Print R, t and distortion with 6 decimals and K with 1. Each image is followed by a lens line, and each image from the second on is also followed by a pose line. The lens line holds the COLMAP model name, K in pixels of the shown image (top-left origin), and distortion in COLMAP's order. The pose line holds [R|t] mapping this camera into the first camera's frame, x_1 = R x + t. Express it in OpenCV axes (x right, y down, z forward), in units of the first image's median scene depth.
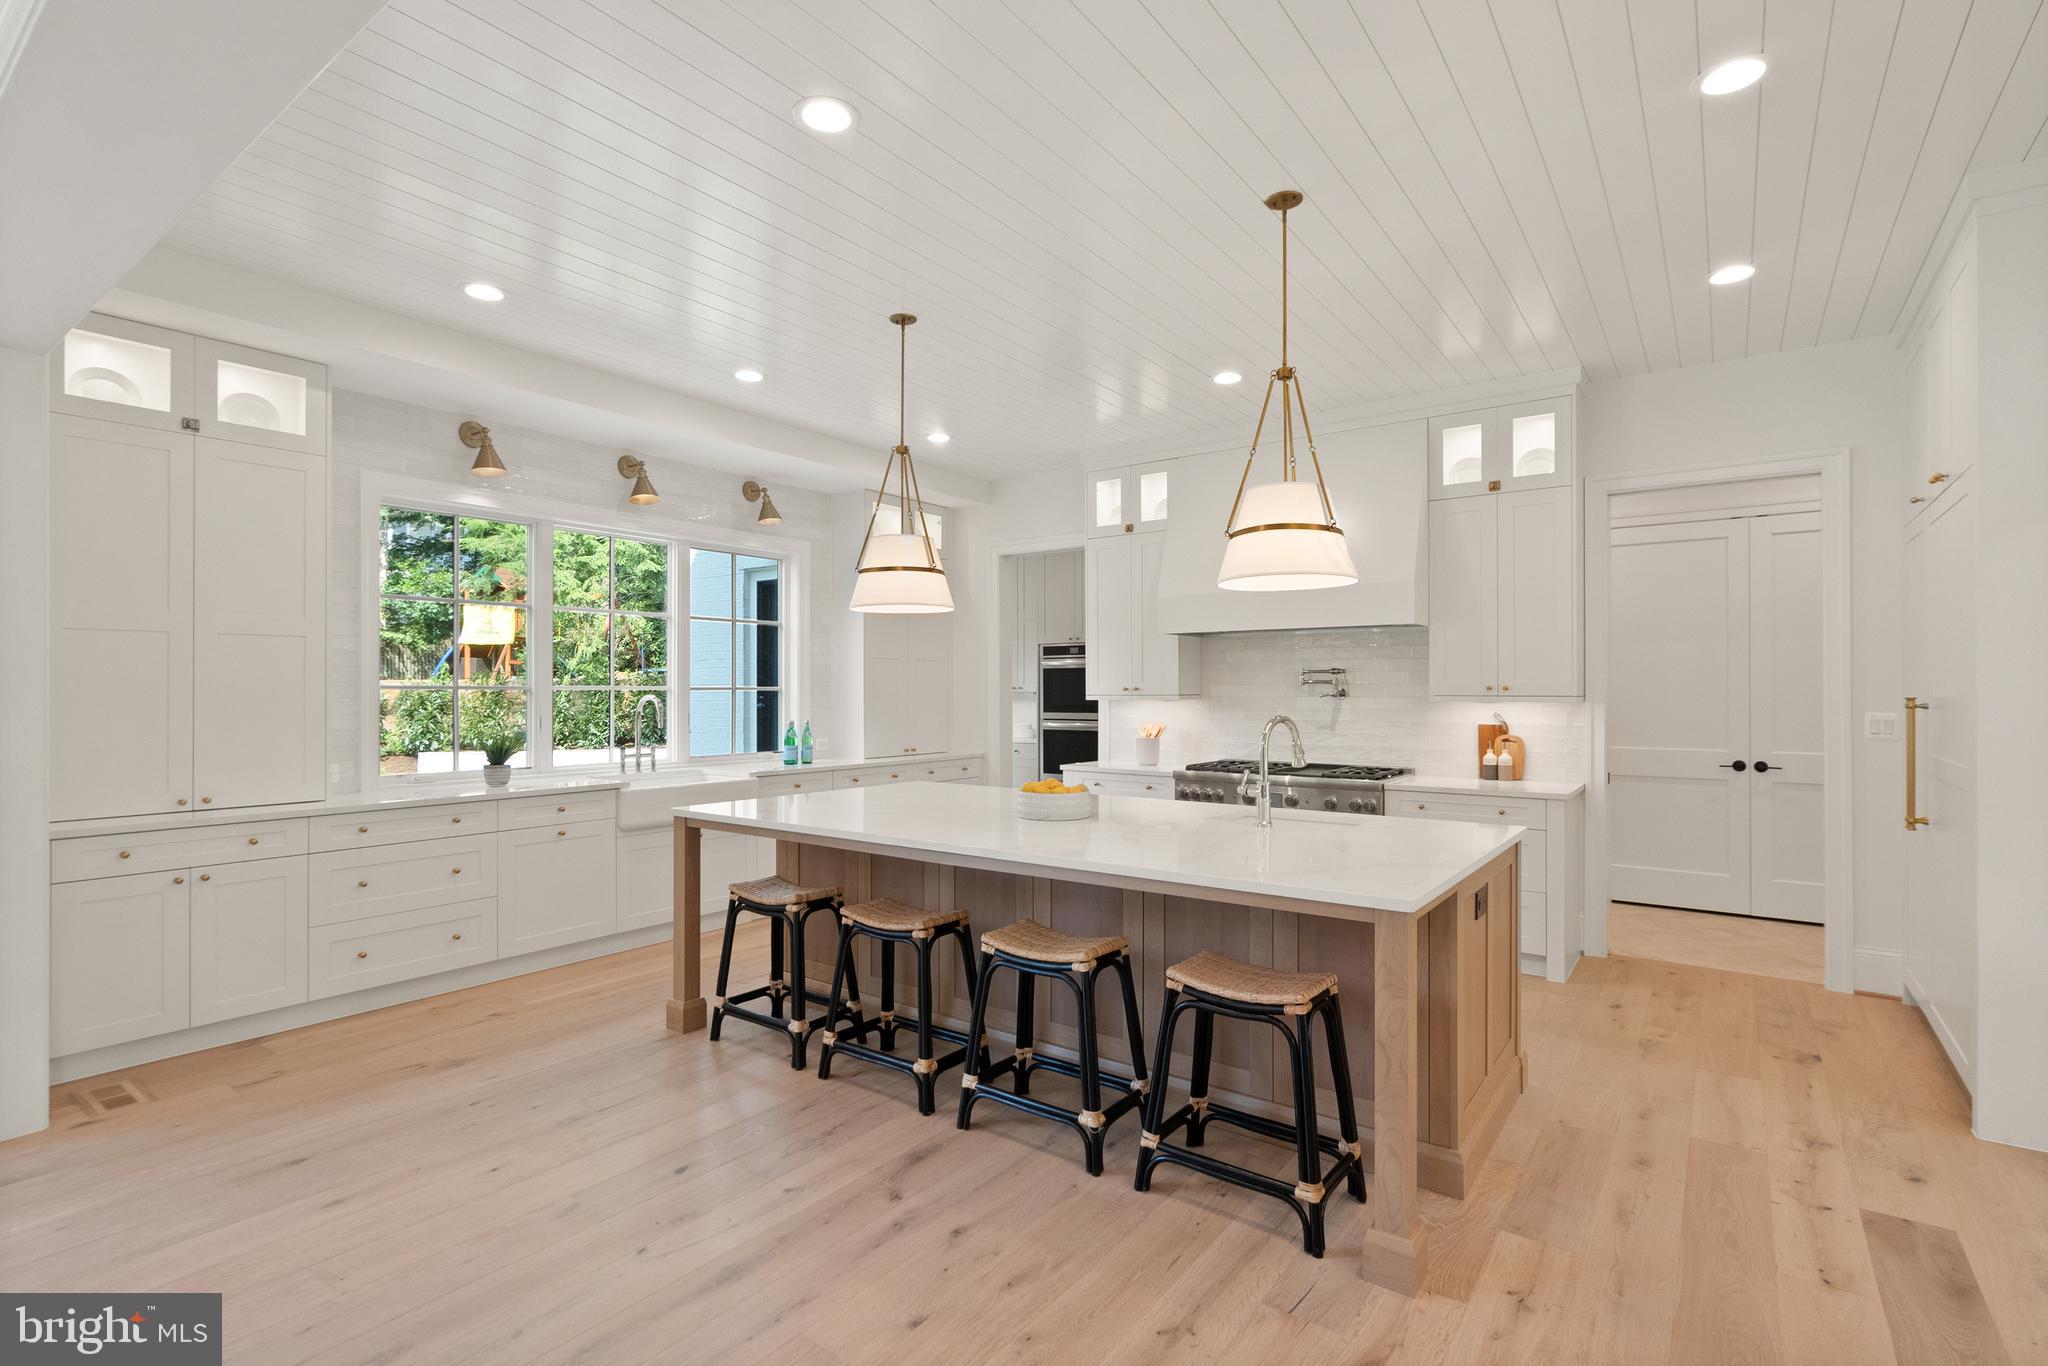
lens RADIAL K [[962.0, 0, 1011.8], [0, 962.0, 690.6], [0, 0, 1]] dist [0.002601, 0.000716]
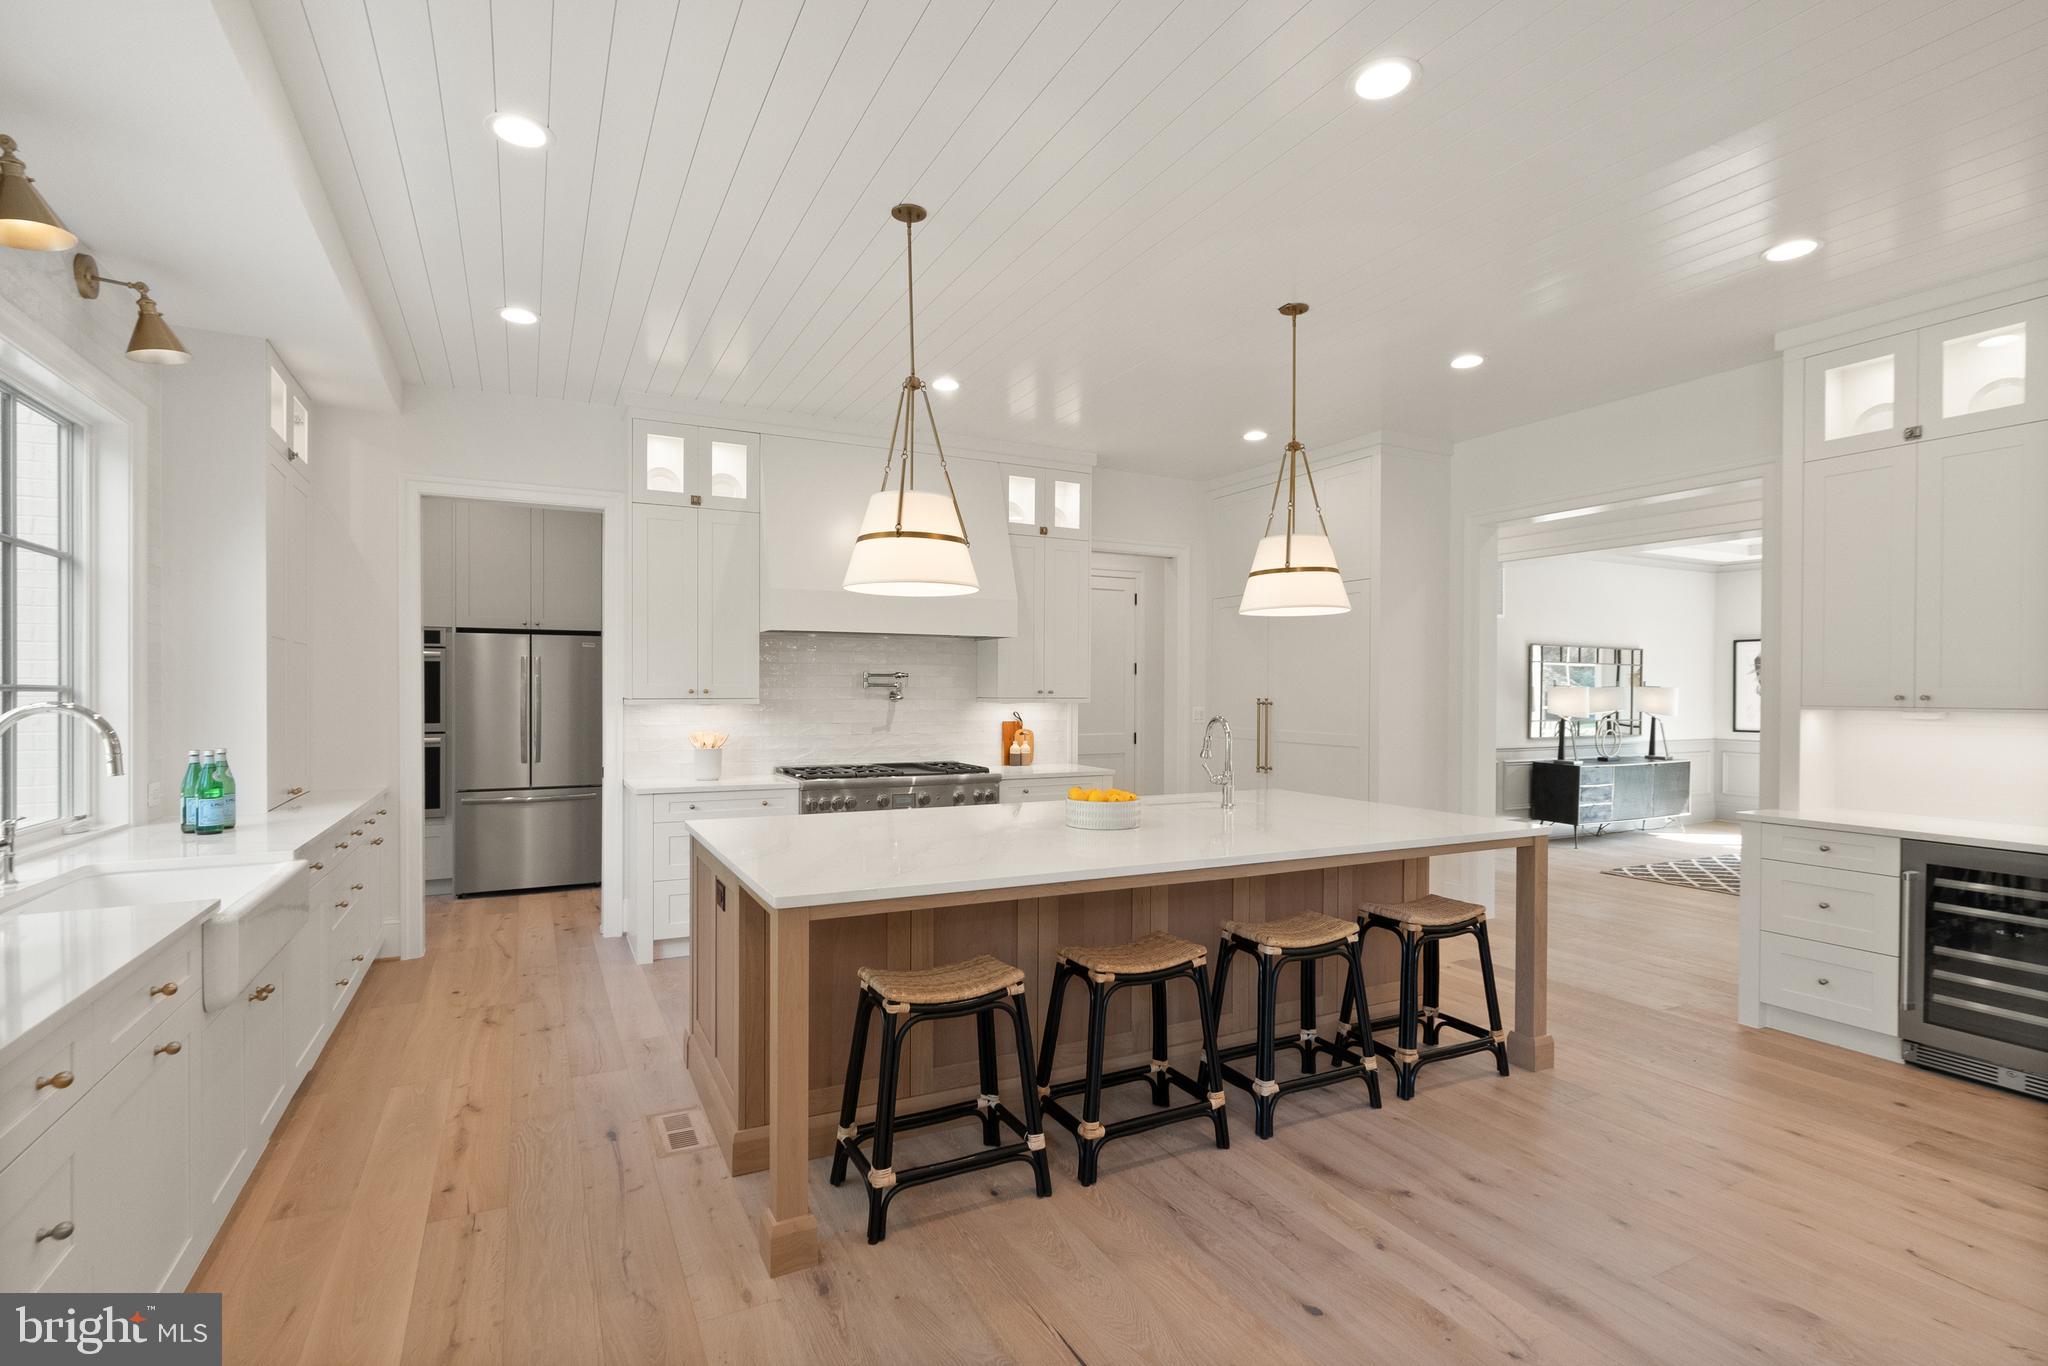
lens RADIAL K [[962.0, 0, 1012.4], [0, 962.0, 686.3], [0, 0, 1]] dist [0.002601, 0.000716]
pose [[0.447112, 0.006571, 0.894454, -0.614466], [-0.001105, 0.999976, -0.006794, -0.001109], [-0.894478, 0.002049, 0.447108, 0.460375]]
